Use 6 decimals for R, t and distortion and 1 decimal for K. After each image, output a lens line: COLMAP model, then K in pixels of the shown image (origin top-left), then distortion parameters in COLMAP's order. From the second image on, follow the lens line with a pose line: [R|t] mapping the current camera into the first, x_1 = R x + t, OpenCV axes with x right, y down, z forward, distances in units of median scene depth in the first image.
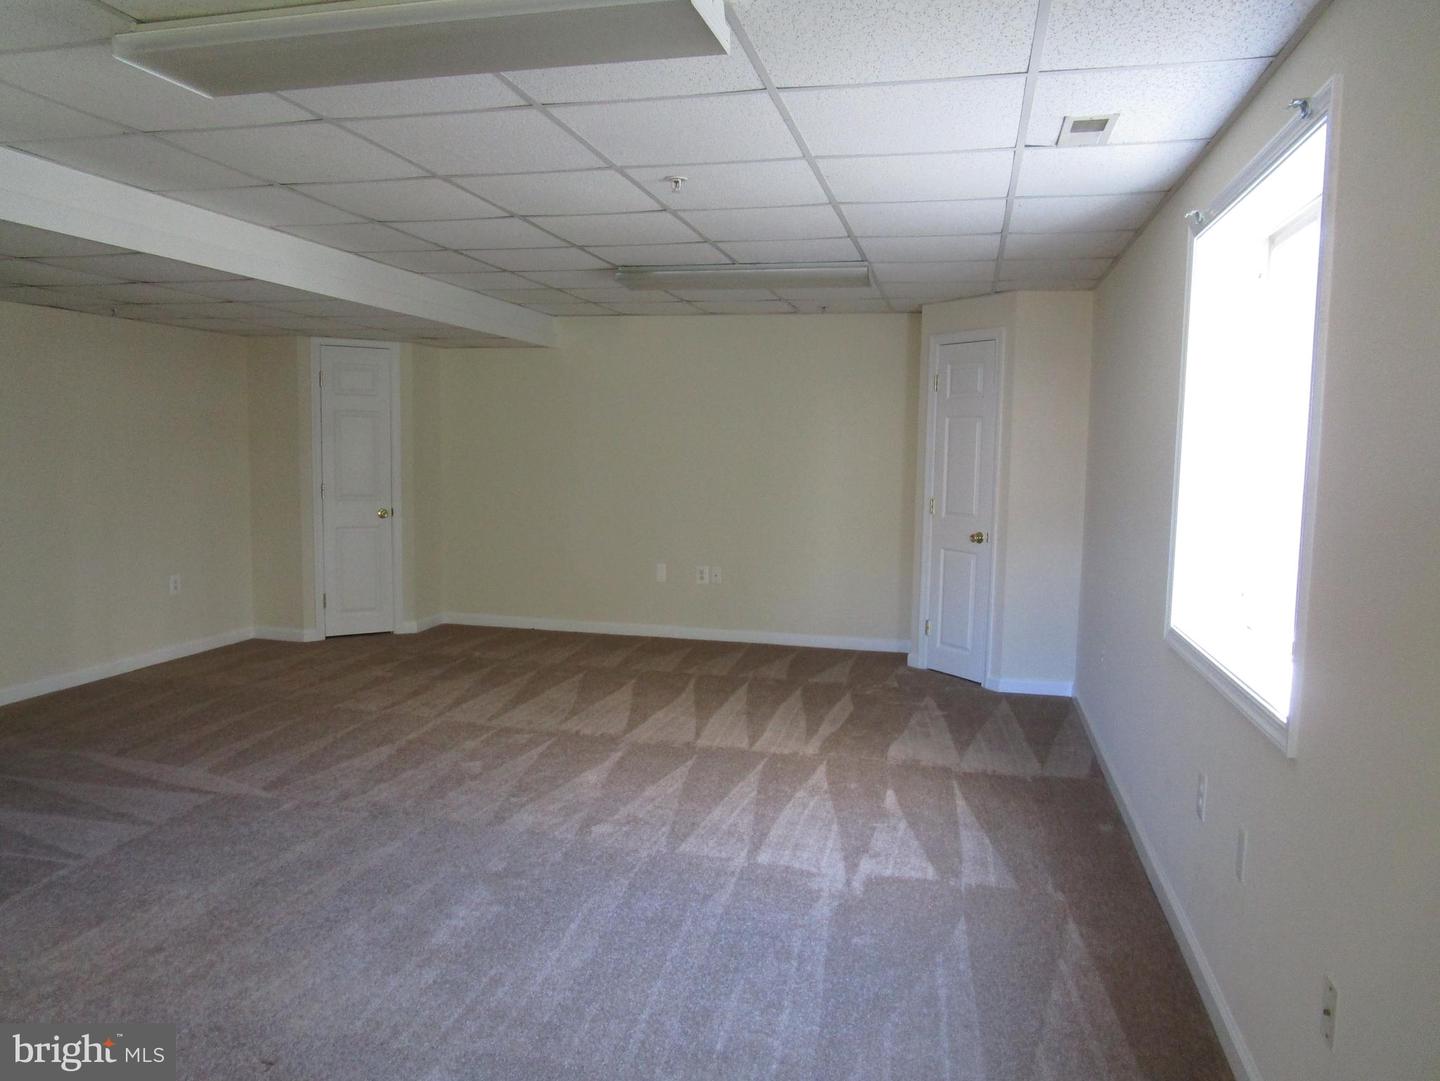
lens RADIAL K [[1030.3, 0, 716.6], [0, 1030.3, 542.0], [0, 0, 1]] dist [-0.015961, 0.003923]
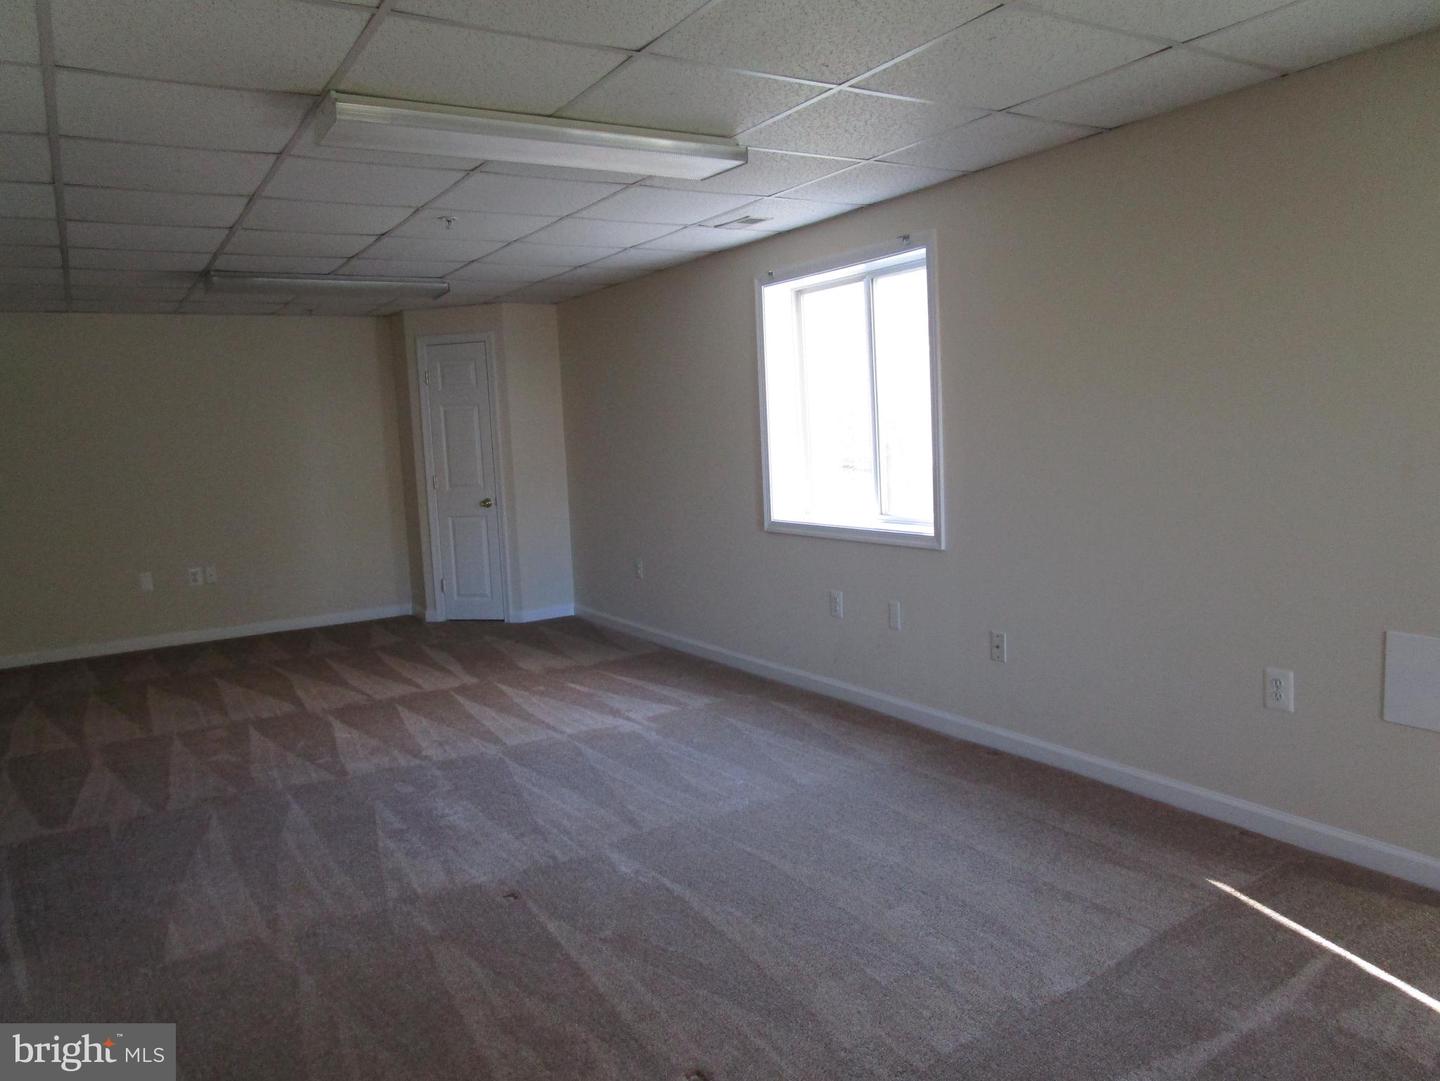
lens RADIAL K [[1030.3, 0, 717.6], [0, 1030.3, 538.4], [0, 0, 1]] dist [-0.015961, 0.003923]
pose [[0.698794, -0.127850, 0.703805, -0.658667], [0.125440, 0.990554, 0.055392, 0.006674], [-0.704239, 0.049578, 0.708230, -0.091874]]
